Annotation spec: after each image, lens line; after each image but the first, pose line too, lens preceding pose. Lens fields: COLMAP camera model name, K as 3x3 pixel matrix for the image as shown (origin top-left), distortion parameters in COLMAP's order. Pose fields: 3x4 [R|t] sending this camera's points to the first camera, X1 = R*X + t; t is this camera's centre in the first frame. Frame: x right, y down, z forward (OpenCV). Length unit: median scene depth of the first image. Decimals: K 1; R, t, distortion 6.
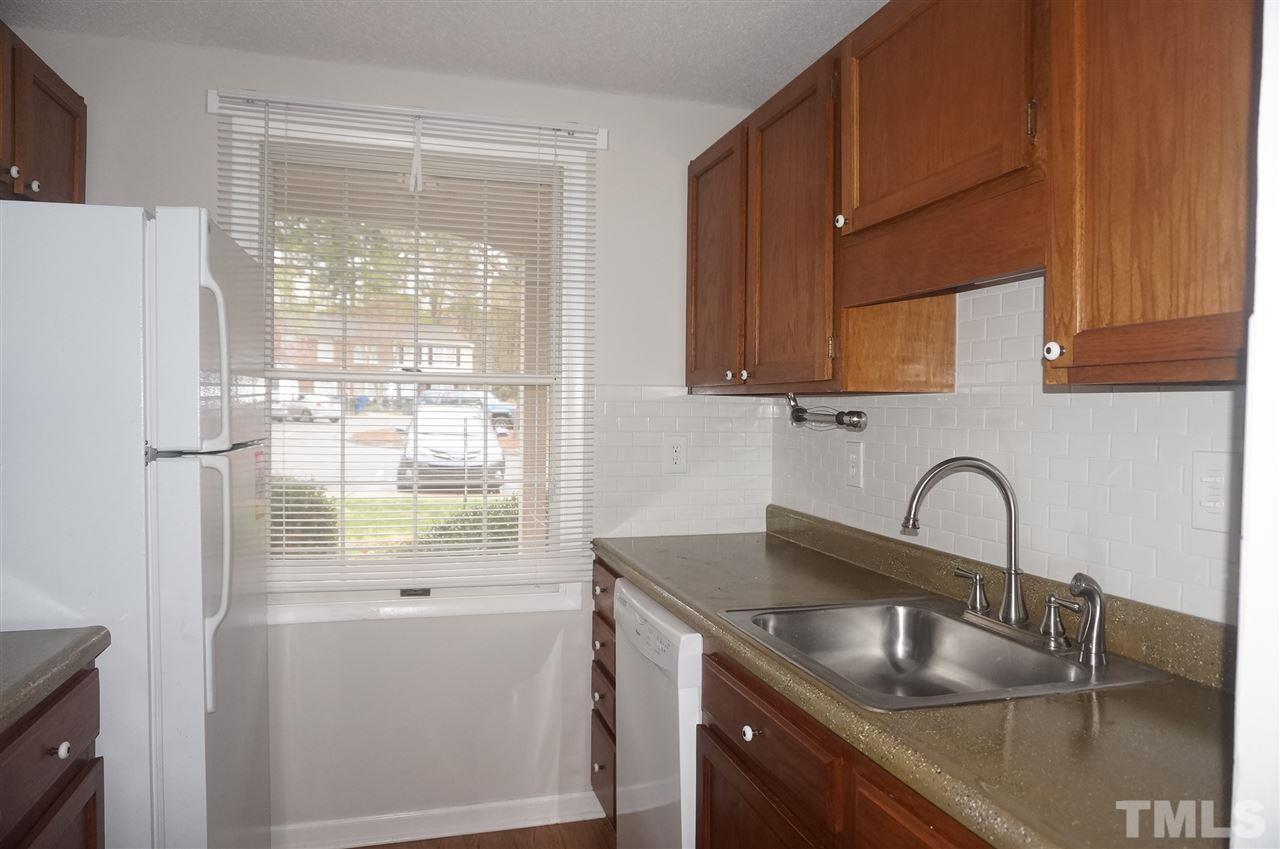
lens RADIAL K [[857.7, 0, 634.4], [0, 857.7, 426.0], [0, 0, 1]] dist [-0.028408, 0.021562]
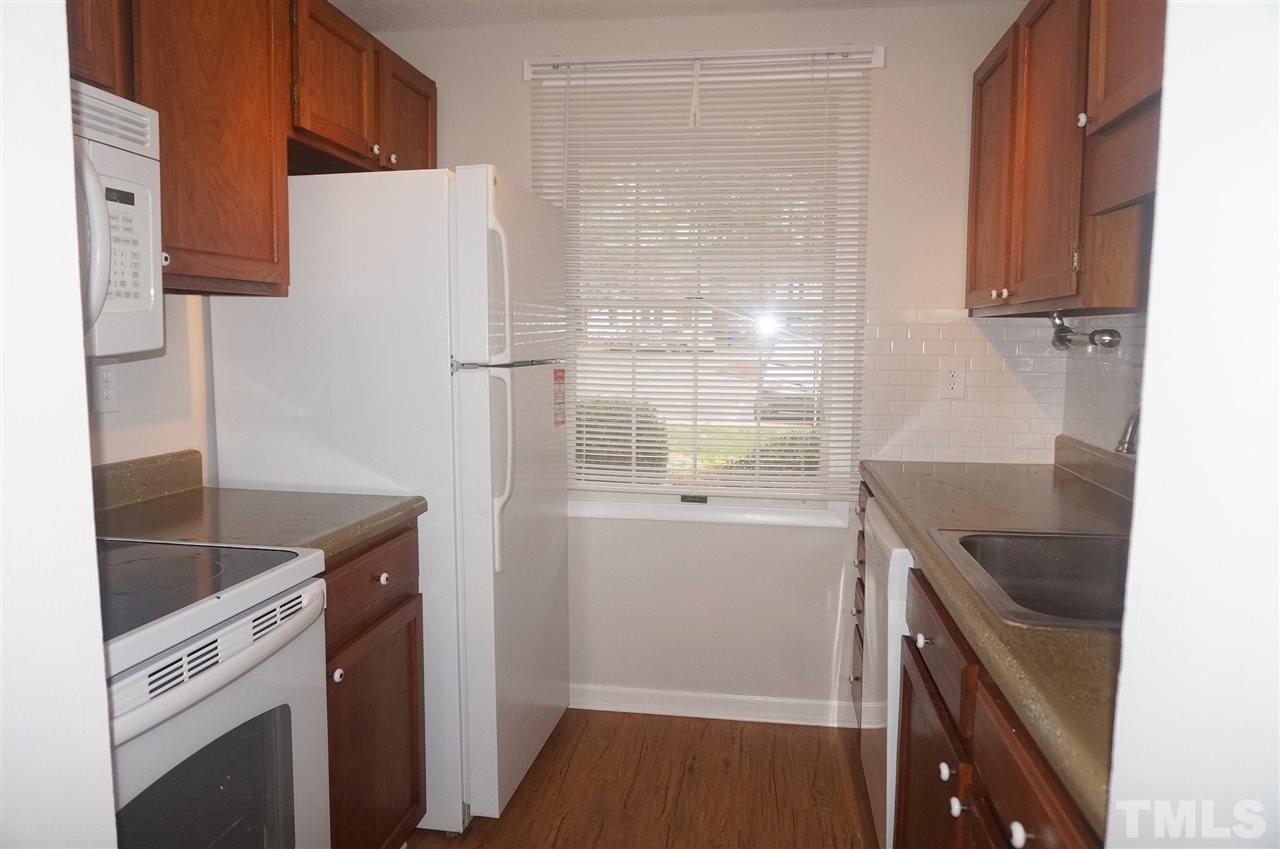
lens RADIAL K [[857.7, 0, 640.5], [0, 857.7, 424.1], [0, 0, 1]] dist [-0.028408, 0.021562]
pose [[0.909354, 0.037311, -0.414348, 0.177923], [-0.006430, 0.997112, 0.075676, 0.017212], [0.415974, -0.066152, 0.906967, -0.040909]]
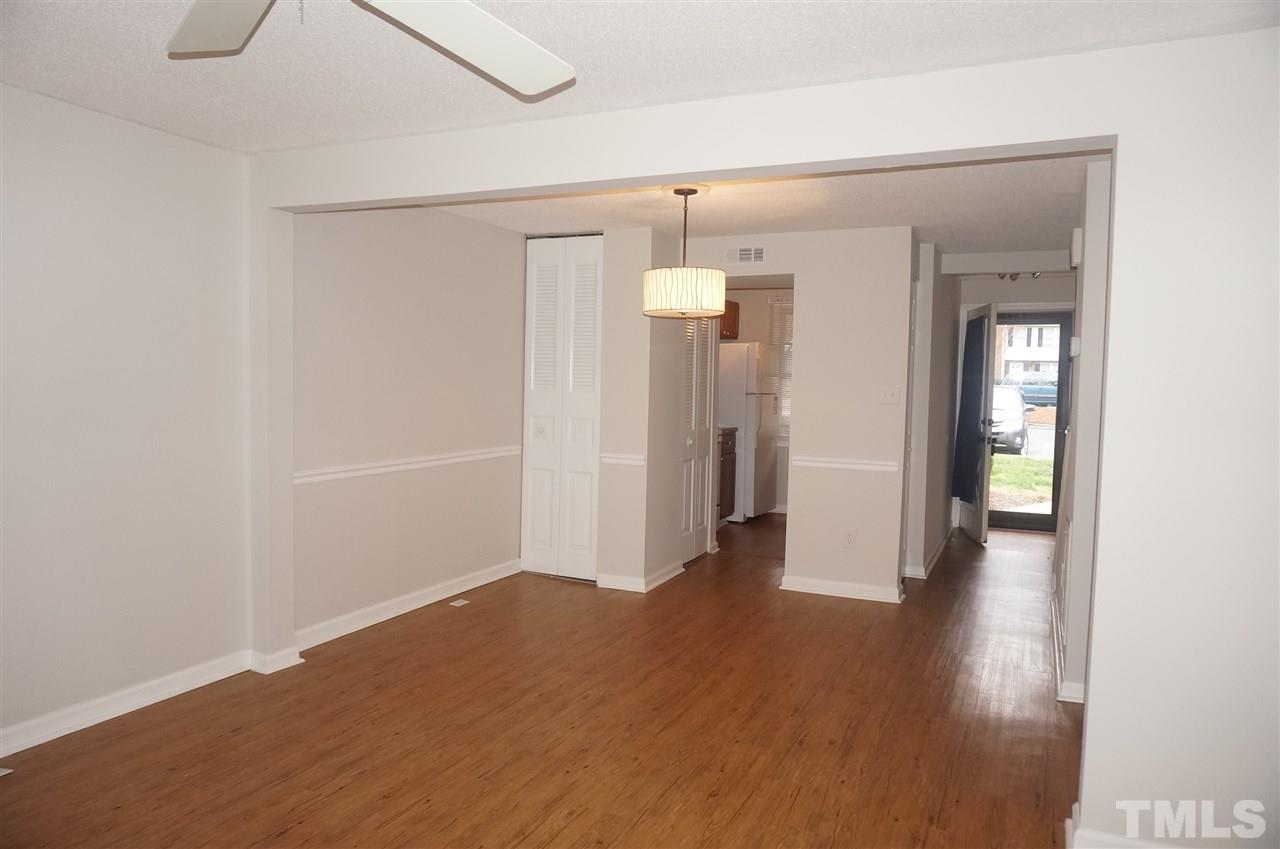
lens RADIAL K [[857.7, 0, 637.3], [0, 857.7, 426.4], [0, 0, 1]] dist [-0.028408, 0.021562]
pose [[0.758951, 0.046040, -0.649519, 1.754102], [-0.029725, 0.998907, 0.036072, 0.050149], [0.650469, -0.008070, 0.759490, -2.554498]]
